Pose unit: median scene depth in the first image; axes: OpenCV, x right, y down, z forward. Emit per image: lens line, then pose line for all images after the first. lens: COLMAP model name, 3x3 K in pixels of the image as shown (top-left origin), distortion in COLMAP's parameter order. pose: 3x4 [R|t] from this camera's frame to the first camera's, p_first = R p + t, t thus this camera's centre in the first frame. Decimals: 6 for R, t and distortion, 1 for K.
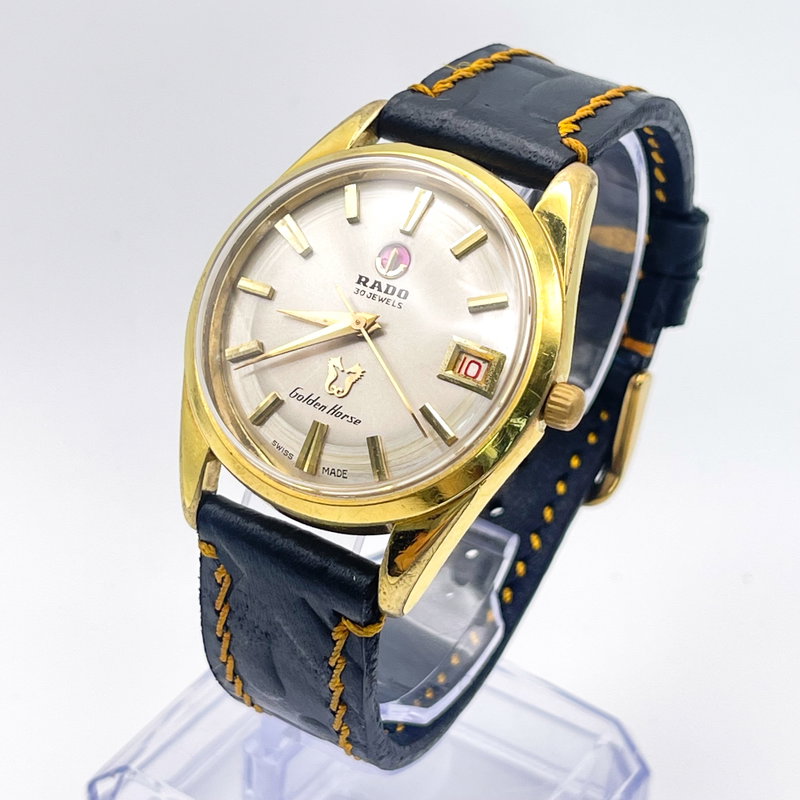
lens RADIAL K [[2105.5, 0, 403.2], [0, 2105.5, 399.5], [0, 0, 1]] dist [0.495962, 0.000000]
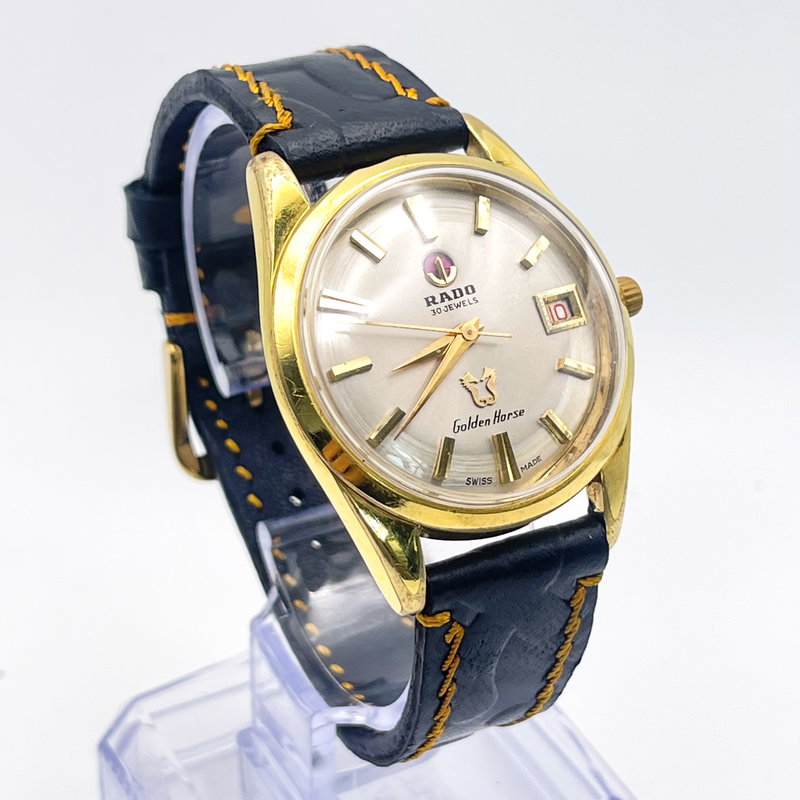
lens RADIAL K [[2105.5, 0, 399.7], [0, 2105.5, 398.8], [0, 0, 1]] dist [0.495962, 0.000000]
pose [[0.529474, -0.521627, 0.669001, -0.708699], [0.479764, 0.834507, 0.270969, -0.290362], [-0.699631, 0.177491, 0.692108, 0.309931]]
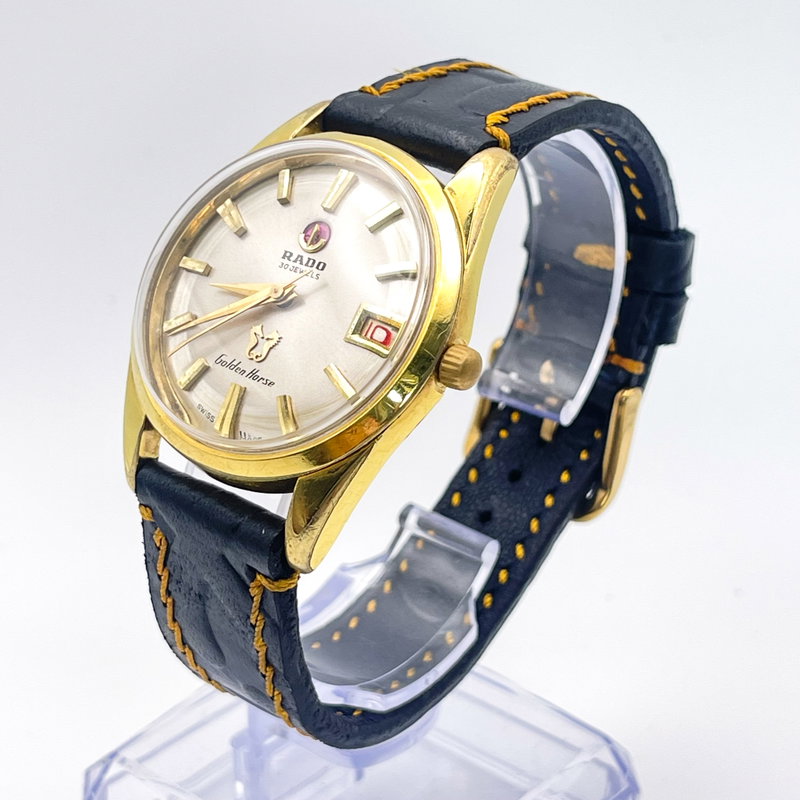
lens RADIAL K [[2105.5, 0, 397.8], [0, 2105.5, 404.3], [0, 0, 1]] dist [0.495962, 0.000000]
pose [[0.985885, 0.009152, -0.167175, 0.207731], [-0.026088, 0.994706, -0.099398, 0.118629], [0.165380, 0.102357, 0.980904, -0.023089]]
